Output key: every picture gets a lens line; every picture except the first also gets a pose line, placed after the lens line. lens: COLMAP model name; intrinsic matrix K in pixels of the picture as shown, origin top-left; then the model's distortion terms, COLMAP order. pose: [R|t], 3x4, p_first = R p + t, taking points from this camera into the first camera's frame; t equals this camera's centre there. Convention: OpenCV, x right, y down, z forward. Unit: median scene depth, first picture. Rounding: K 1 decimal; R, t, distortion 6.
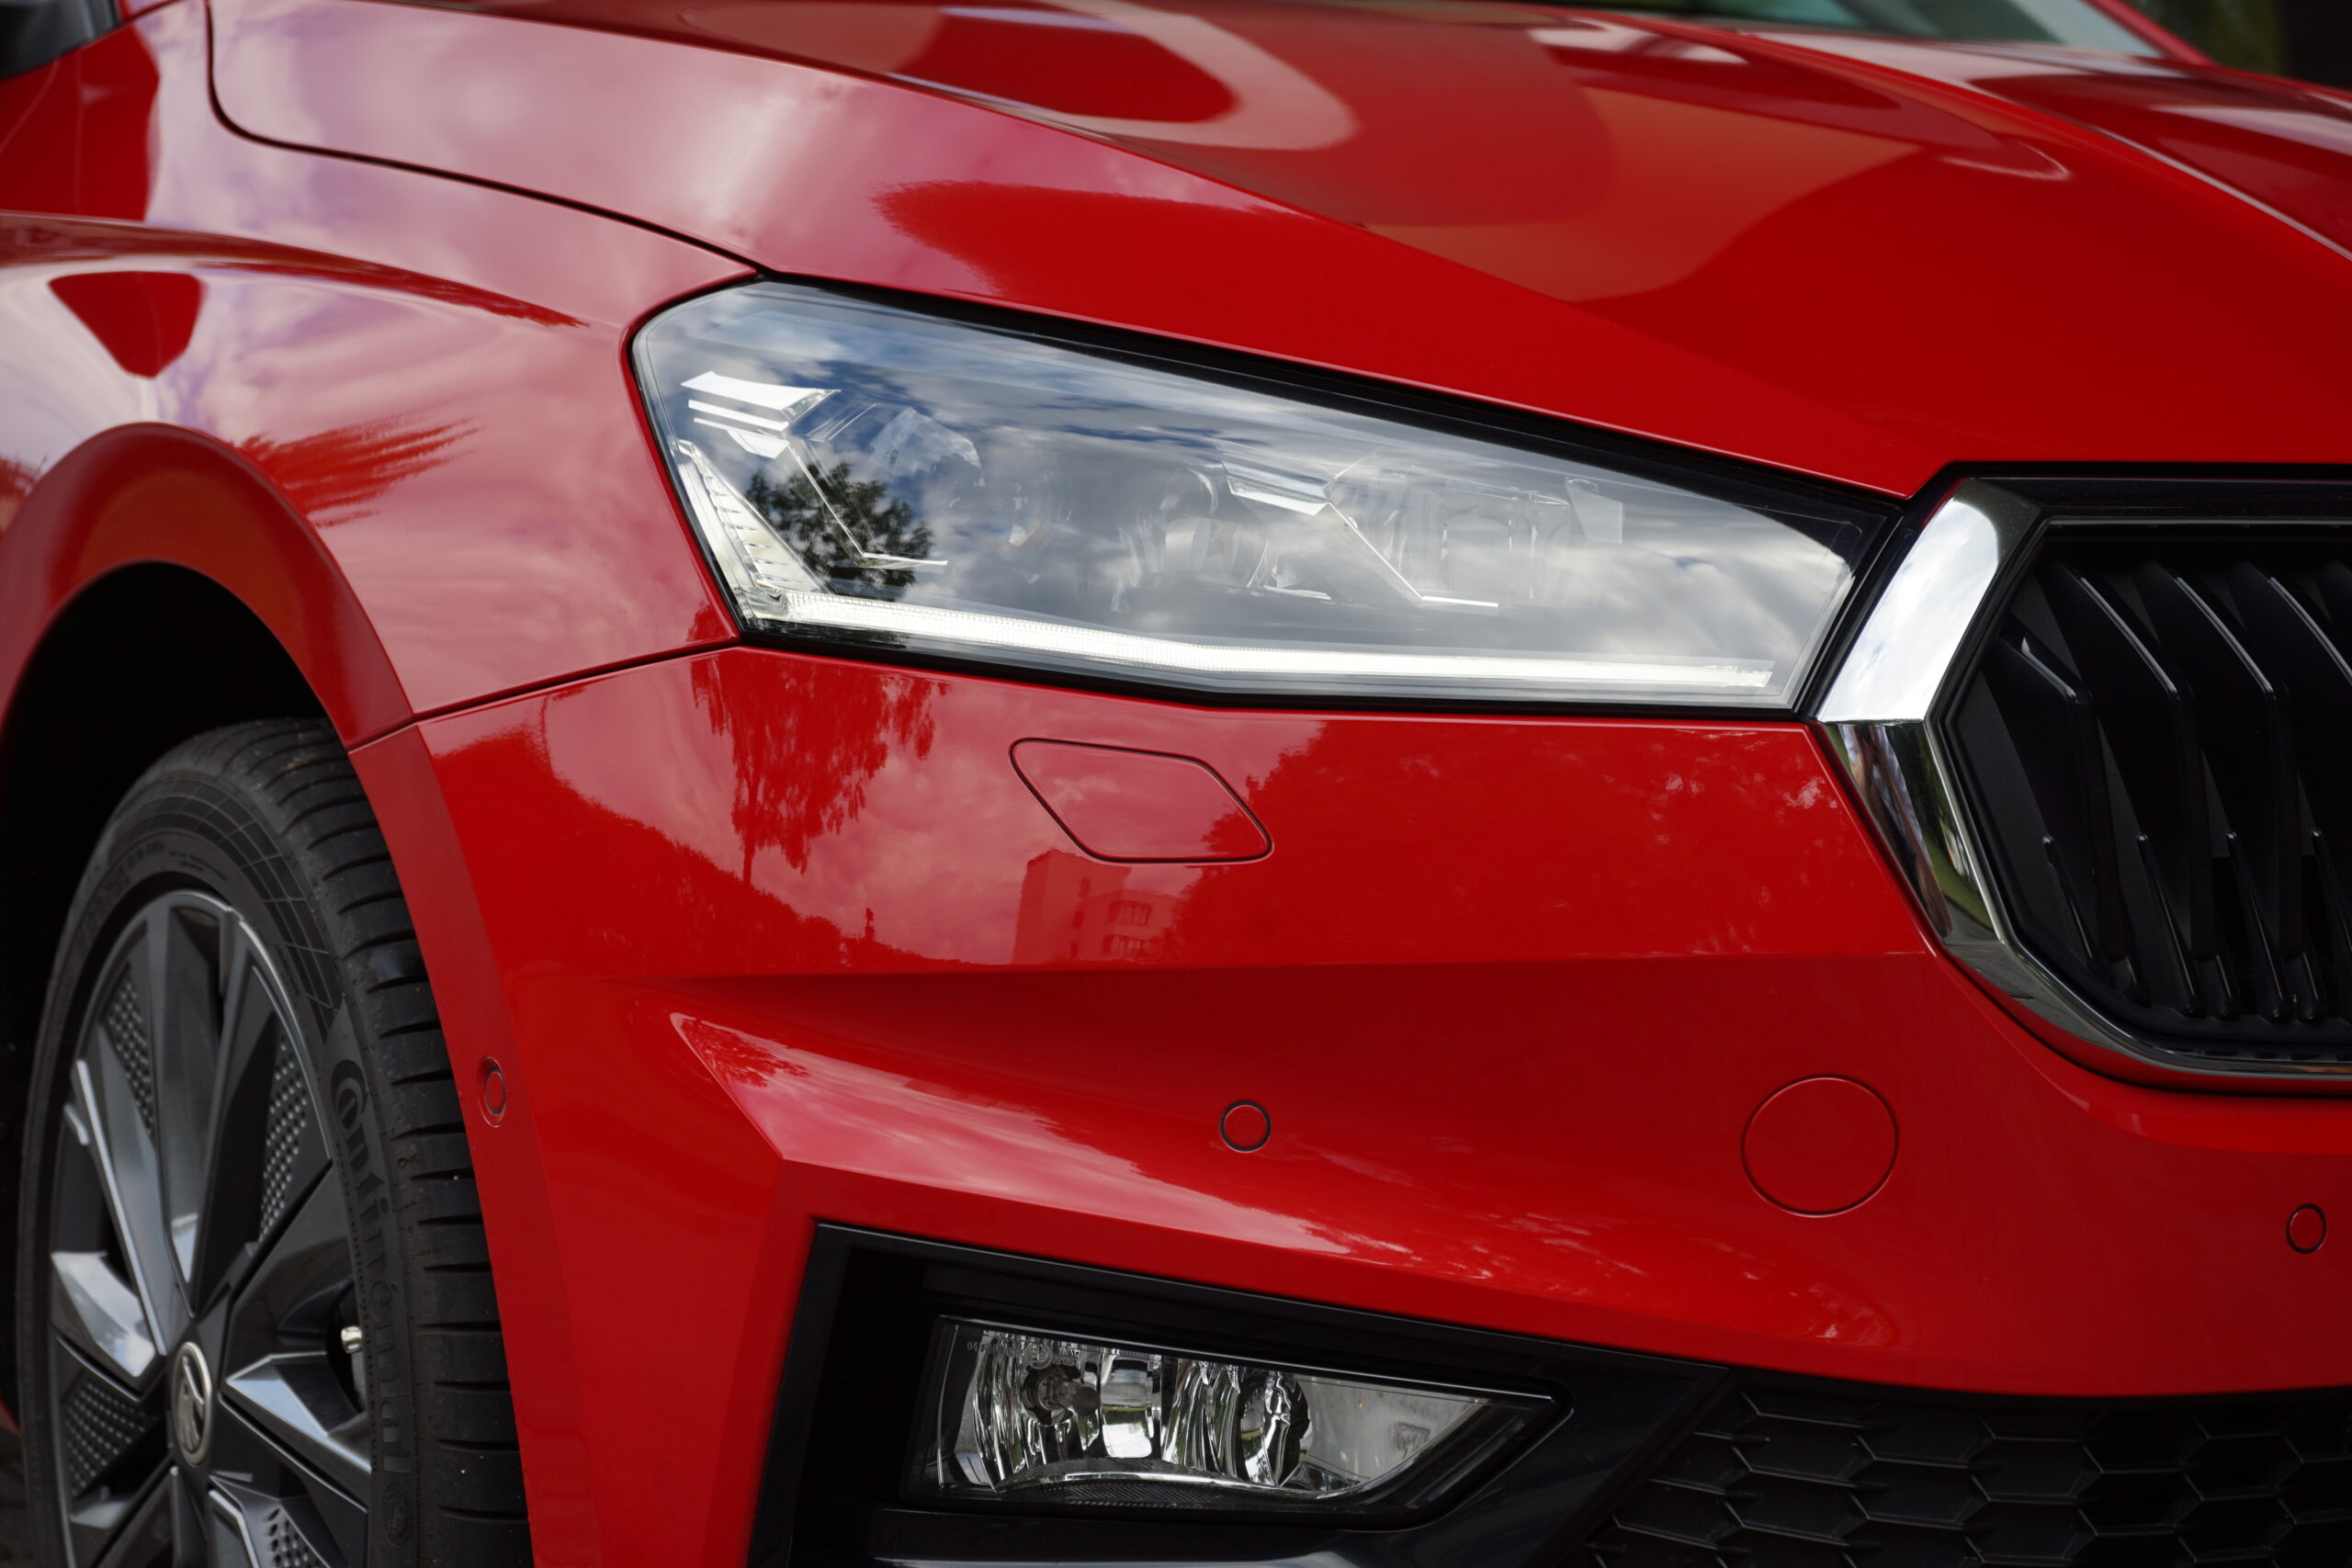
lens RADIAL K [[4703.2, 0, 1175.8], [0, 4703.2, 784.7], [0, 0, 1]] dist [-0.166060, 0.000000]
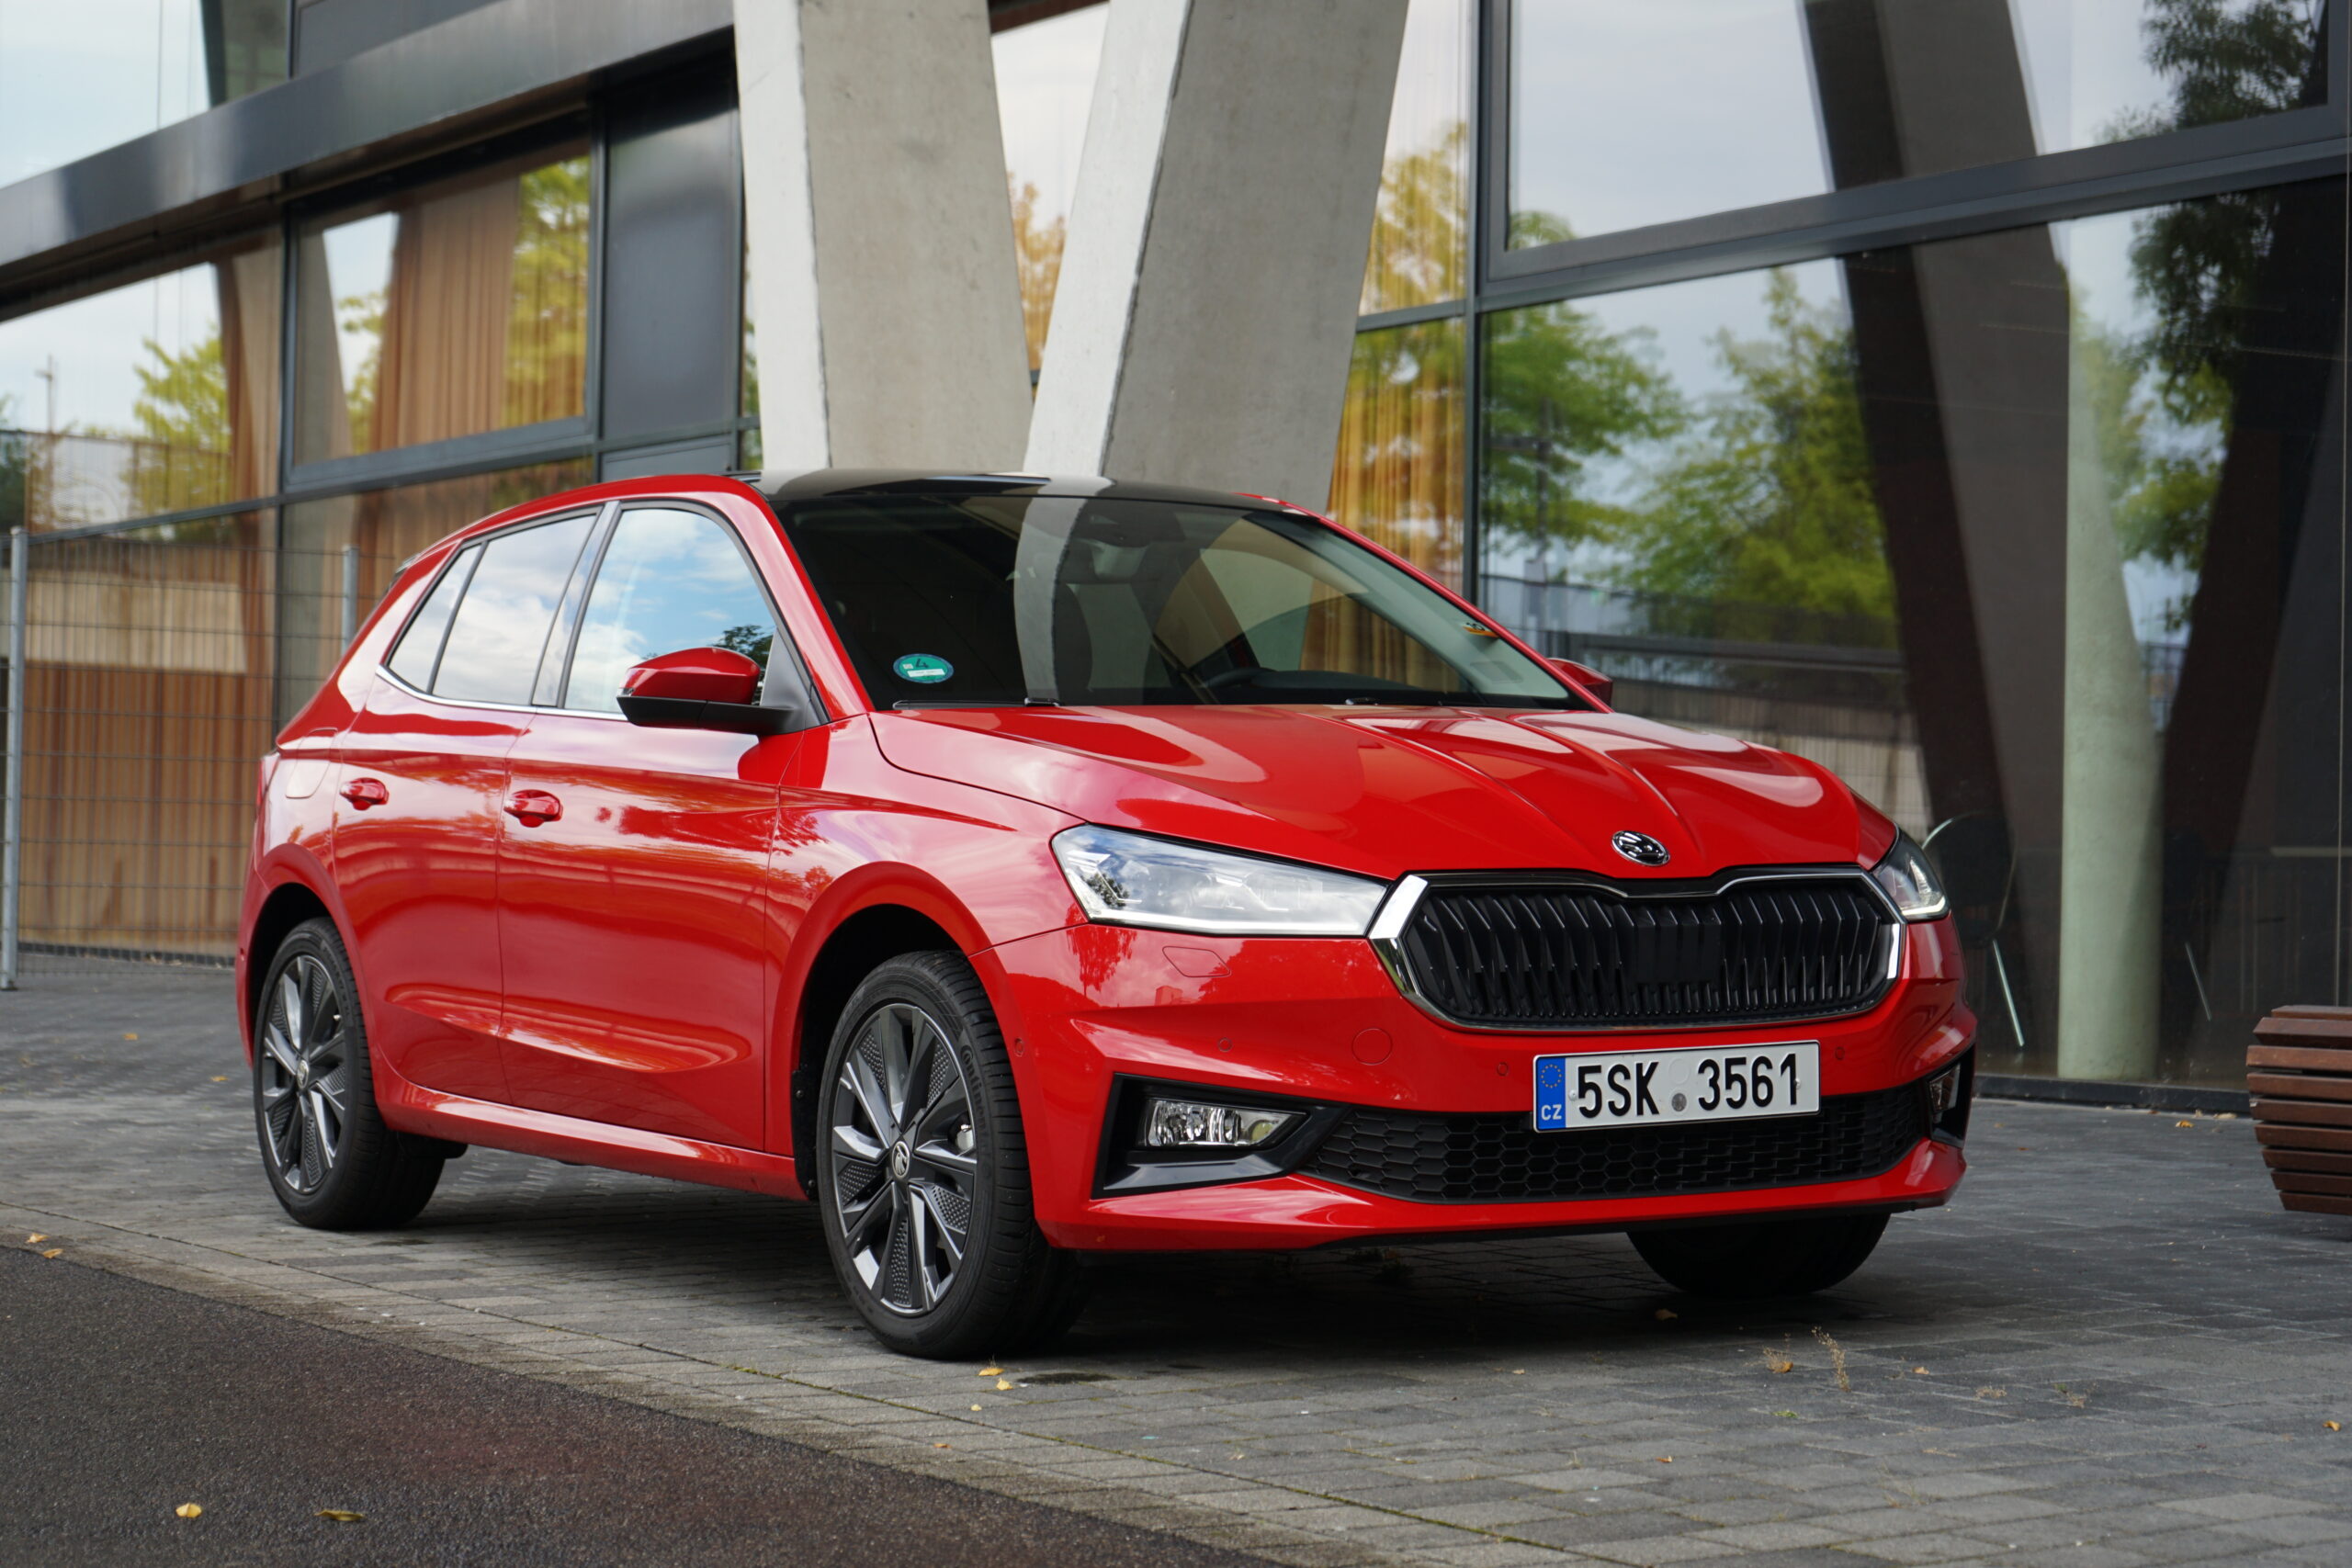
lens RADIAL K [[4703.2, 0, 1175.9], [0, 4703.2, 784.7], [0, 0, 1]] dist [-0.166060, 0.000000]
pose [[0.999603, -0.018009, 0.021681, -0.094697], [0.019352, 0.997799, -0.063418, 0.092438], [-0.020491, 0.063812, 0.997752, -2.588938]]
